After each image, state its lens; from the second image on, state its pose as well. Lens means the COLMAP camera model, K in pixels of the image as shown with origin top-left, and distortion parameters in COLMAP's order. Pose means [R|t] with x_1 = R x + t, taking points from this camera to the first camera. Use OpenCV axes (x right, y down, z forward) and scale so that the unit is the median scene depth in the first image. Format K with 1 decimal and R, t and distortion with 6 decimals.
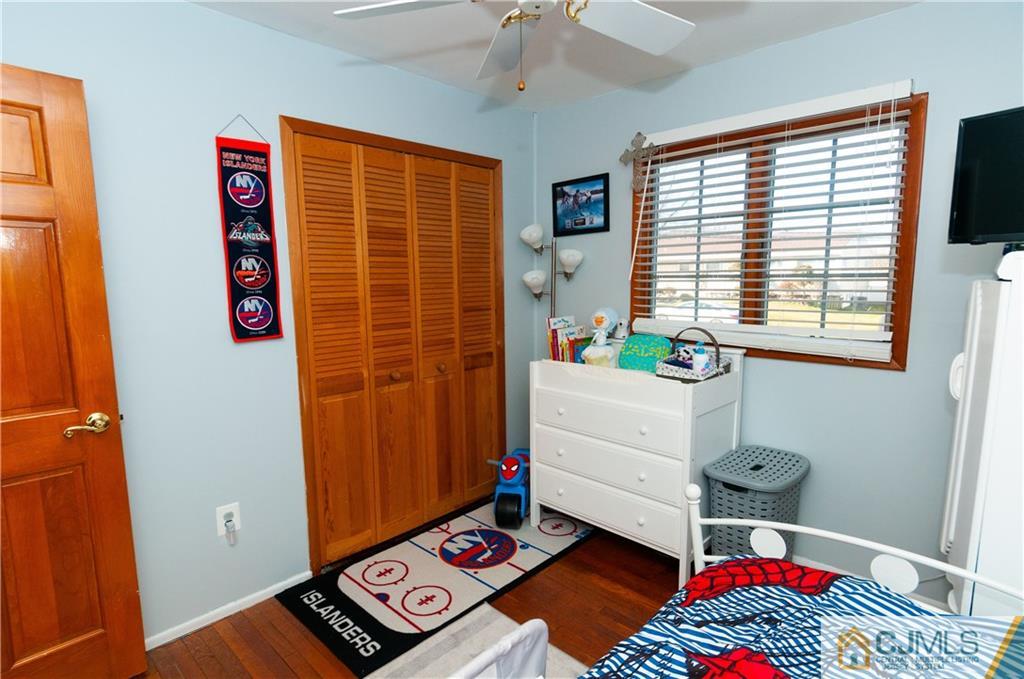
lens RADIAL K [[529.7, 0, 507.6], [0, 529.7, 344.3], [0, 0, 1]] dist [0.009968, -0.005613]
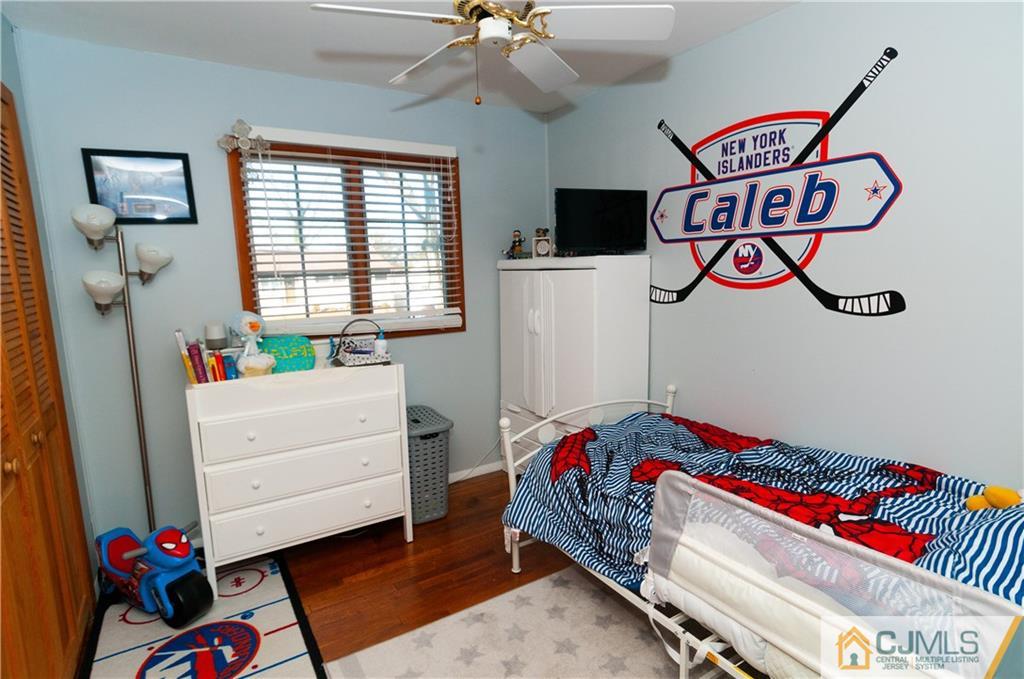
lens RADIAL K [[529.7, 0, 505.9], [0, 529.7, 344.5], [0, 0, 1]] dist [0.009968, -0.005613]
pose [[0.235244, -0.135943, 0.962382, -0.592250], [0.149836, 0.983406, 0.102287, -0.042083], [-0.960318, 0.120137, 0.251709, 0.378638]]
